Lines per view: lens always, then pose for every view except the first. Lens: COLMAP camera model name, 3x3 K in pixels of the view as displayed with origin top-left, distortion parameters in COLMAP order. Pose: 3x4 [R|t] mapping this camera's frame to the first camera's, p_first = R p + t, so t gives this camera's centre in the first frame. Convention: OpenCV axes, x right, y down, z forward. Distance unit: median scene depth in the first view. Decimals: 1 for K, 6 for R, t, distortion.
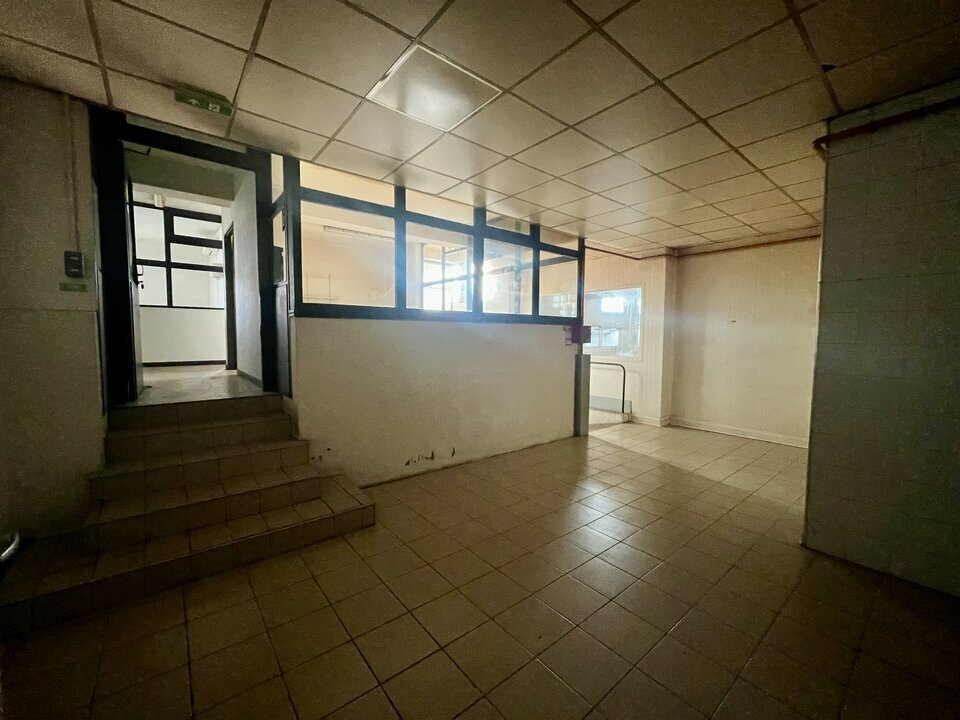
lens RADIAL K [[387.8, 0, 483.4], [0, 387.8, 365.0], [0, 0, 1]] dist [-0.003716, -0.000107]
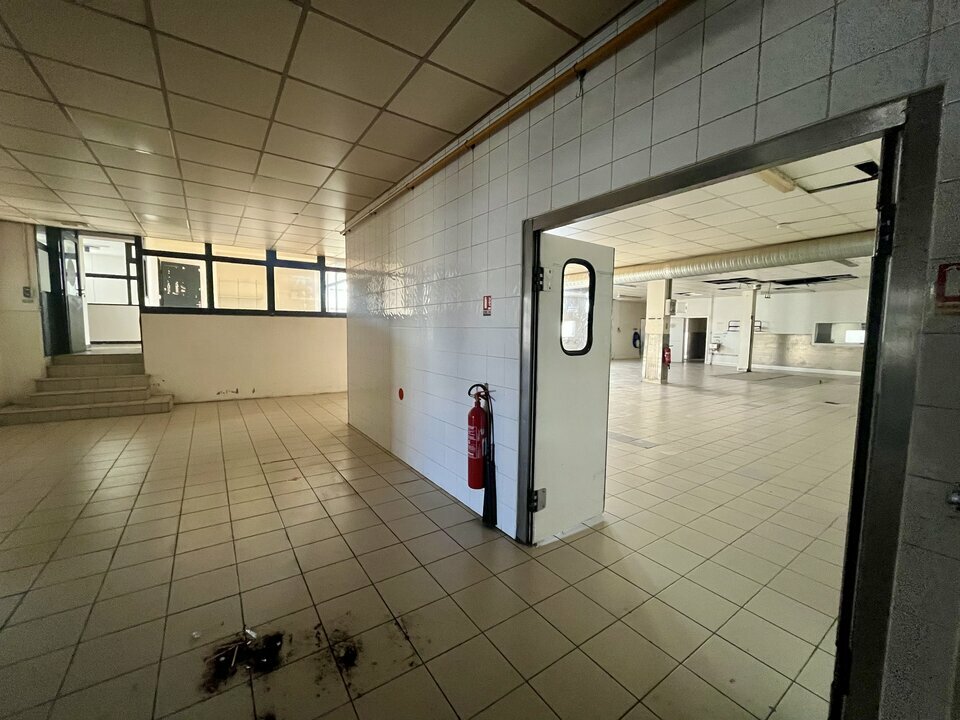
lens RADIAL K [[387.8, 0, 479.0], [0, 387.8, 362.7], [0, 0, 1]] dist [-0.003716, -0.000107]
pose [[0.996584, 0.013826, -0.081424, 1.115138], [-0.013026, 0.999862, 0.010353, 0.071322], [0.081556, -0.009257, 0.996626, -0.676113]]
